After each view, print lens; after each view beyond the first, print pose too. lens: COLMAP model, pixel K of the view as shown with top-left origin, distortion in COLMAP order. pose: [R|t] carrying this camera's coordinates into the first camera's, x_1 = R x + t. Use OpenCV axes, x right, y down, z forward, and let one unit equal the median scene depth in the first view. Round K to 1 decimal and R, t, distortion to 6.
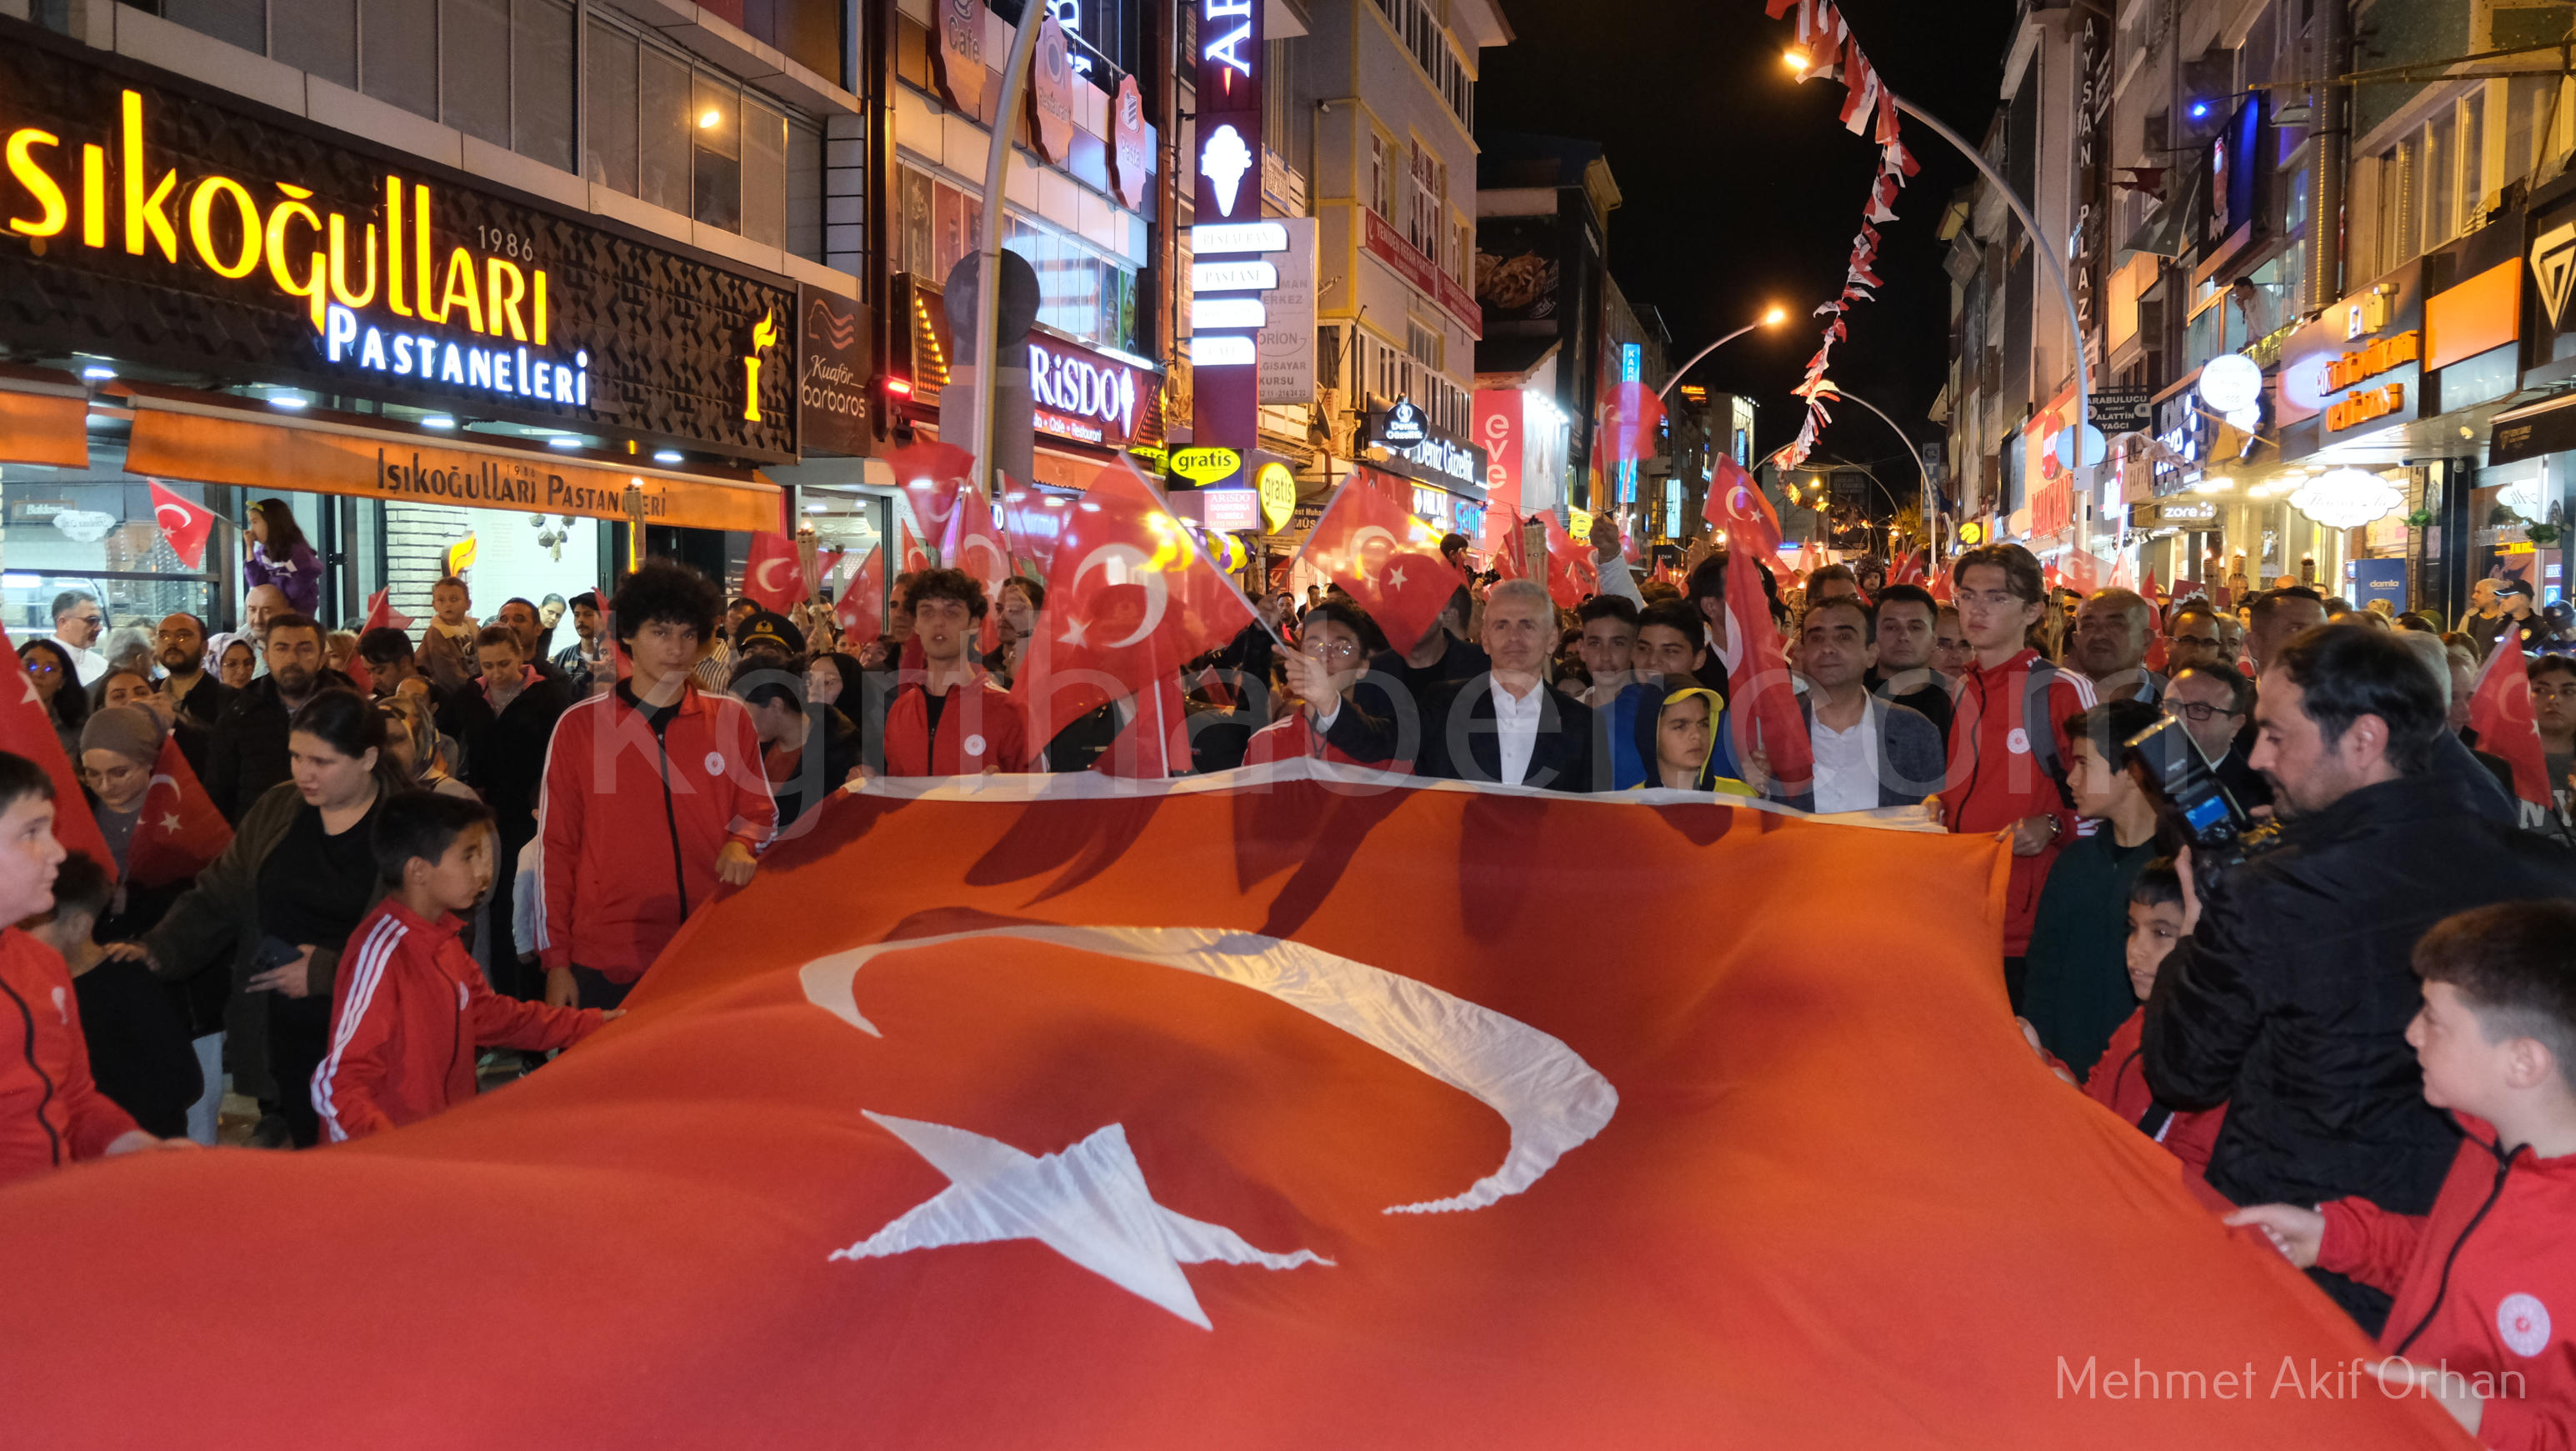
lens RADIAL K [[2040.1, 0, 1288.0], [0, 2040.1, 721.9], [0, 0, 1]] dist [0.003645, 0.001598]
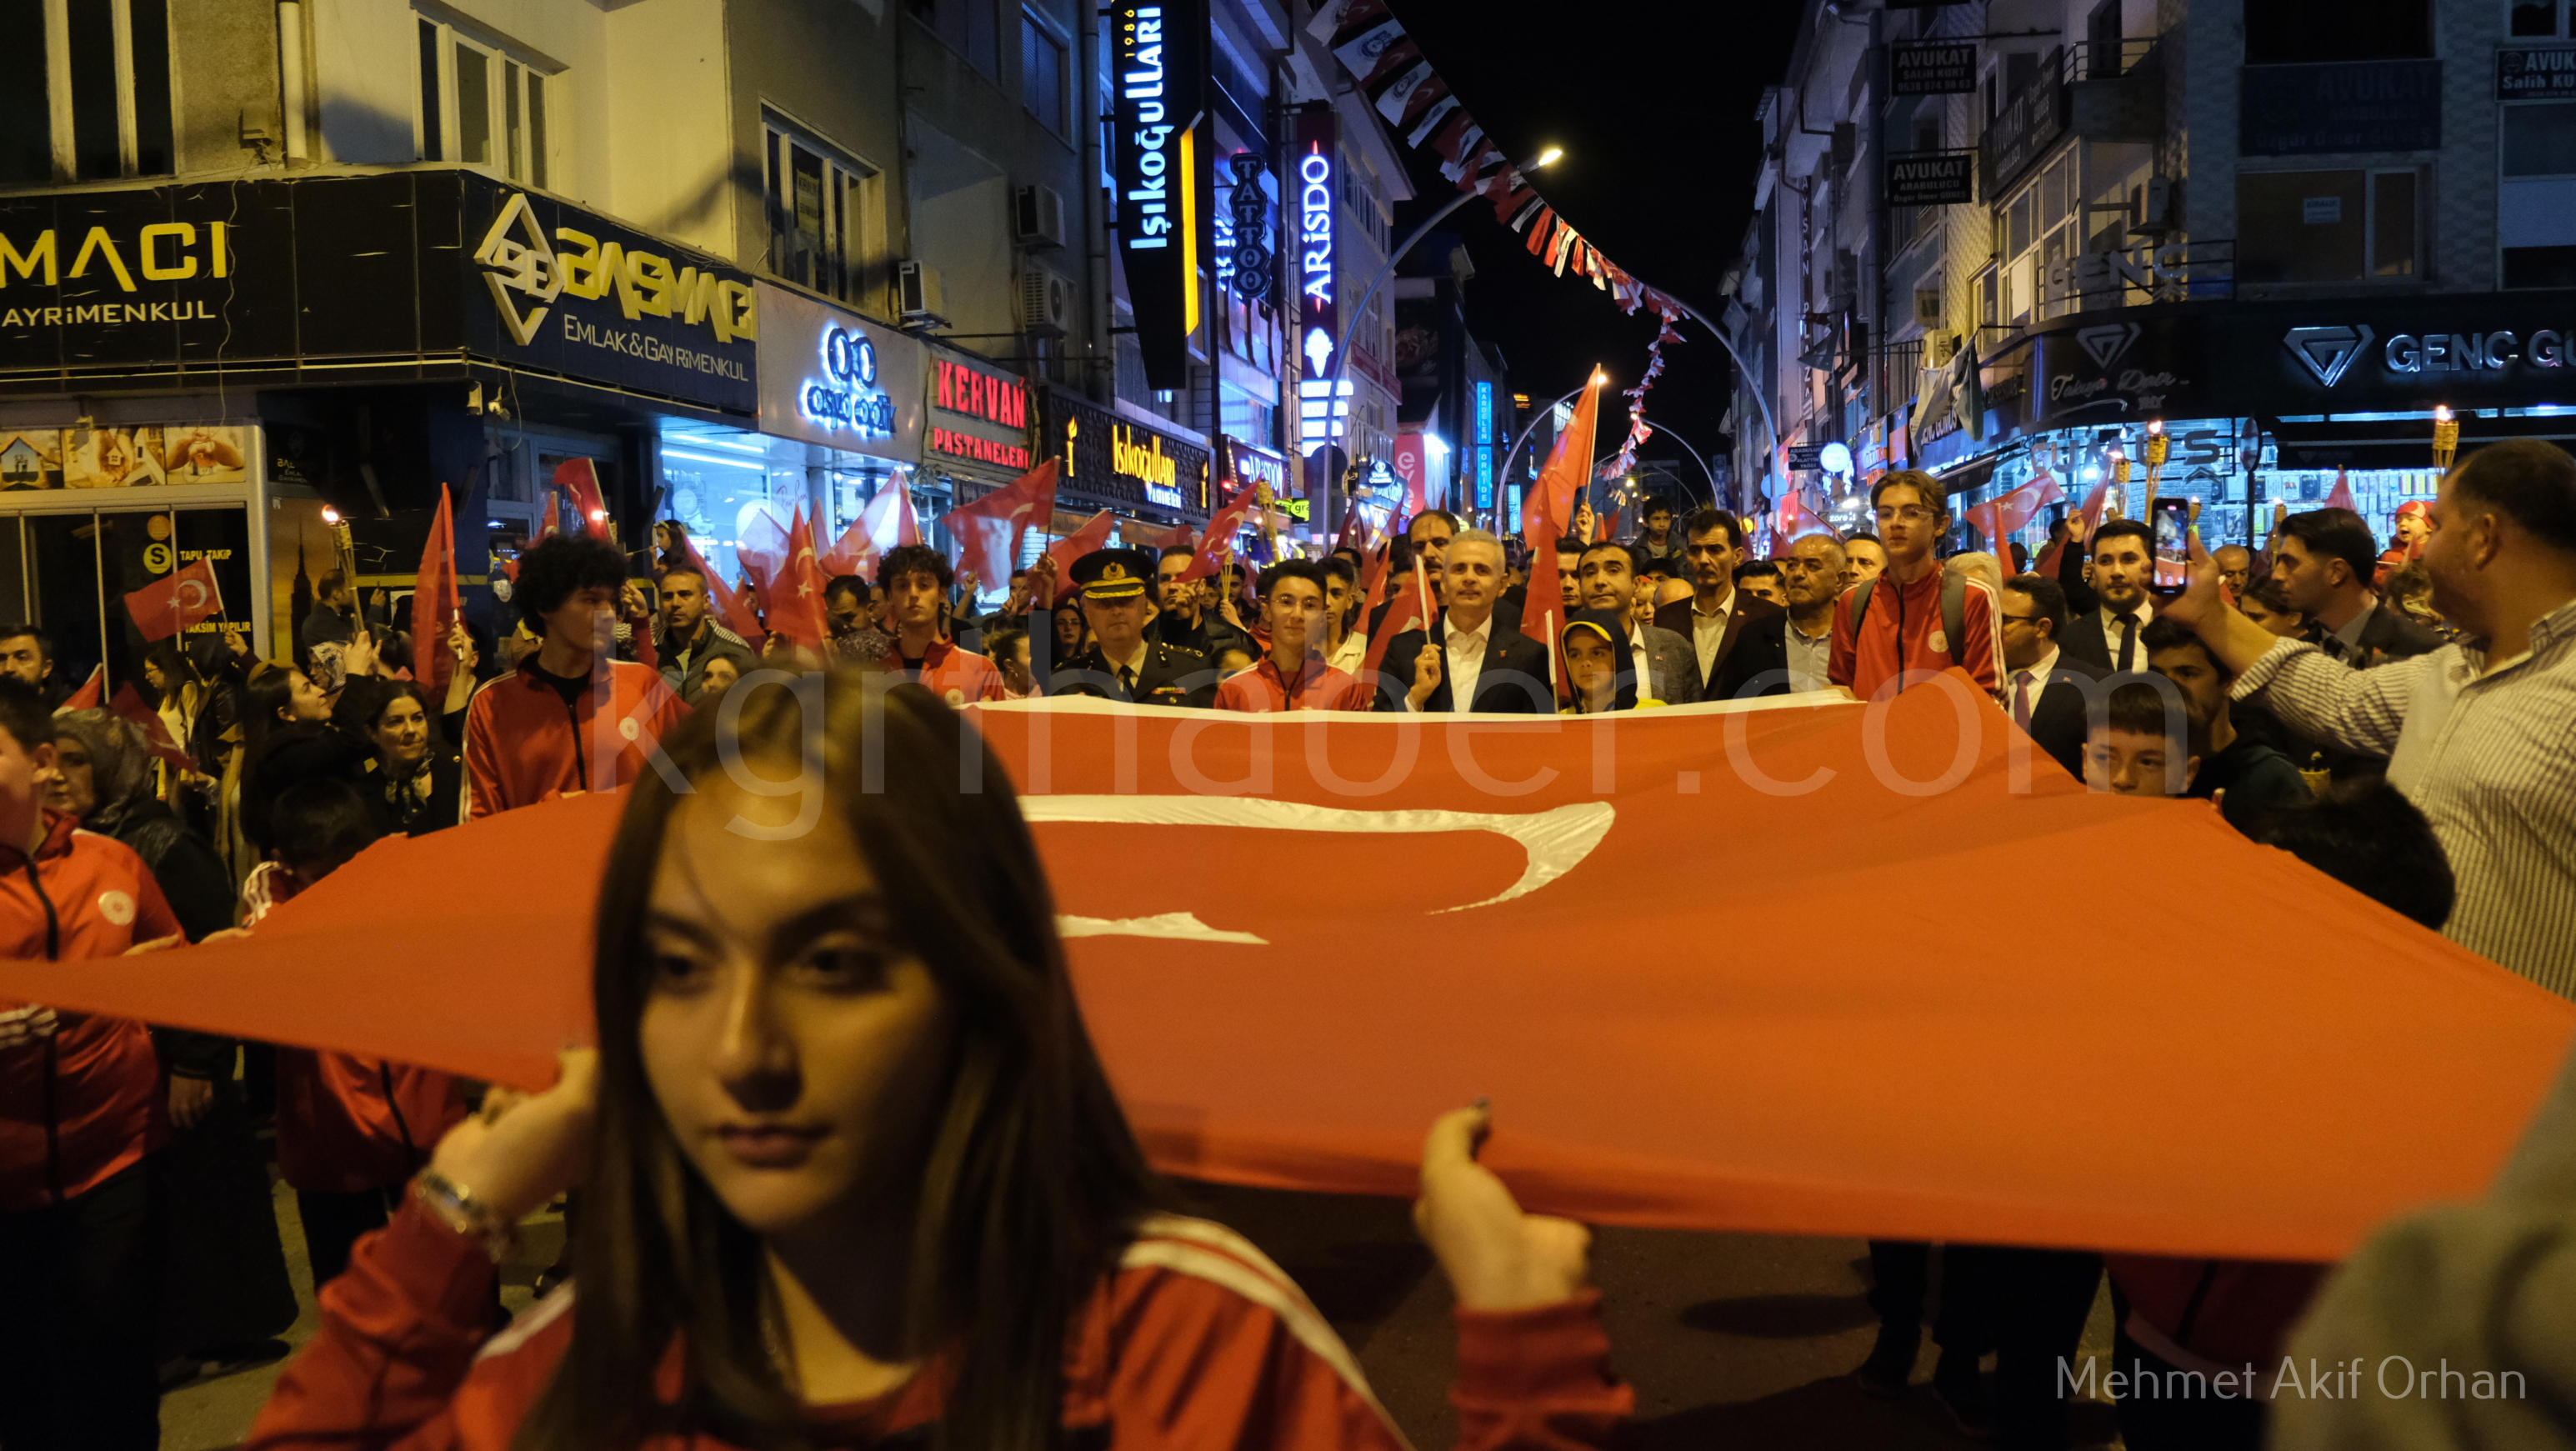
lens RADIAL K [[2040.1, 0, 1288.2], [0, 2040.1, 726.3], [0, 0, 1]] dist [0.003645, 0.001598]
pose [[0.995973, -0.030822, 0.084188, -0.225082], [0.030545, 0.999523, 0.004568, 0.063624], [-0.084289, -0.001978, 0.996439, -0.862053]]
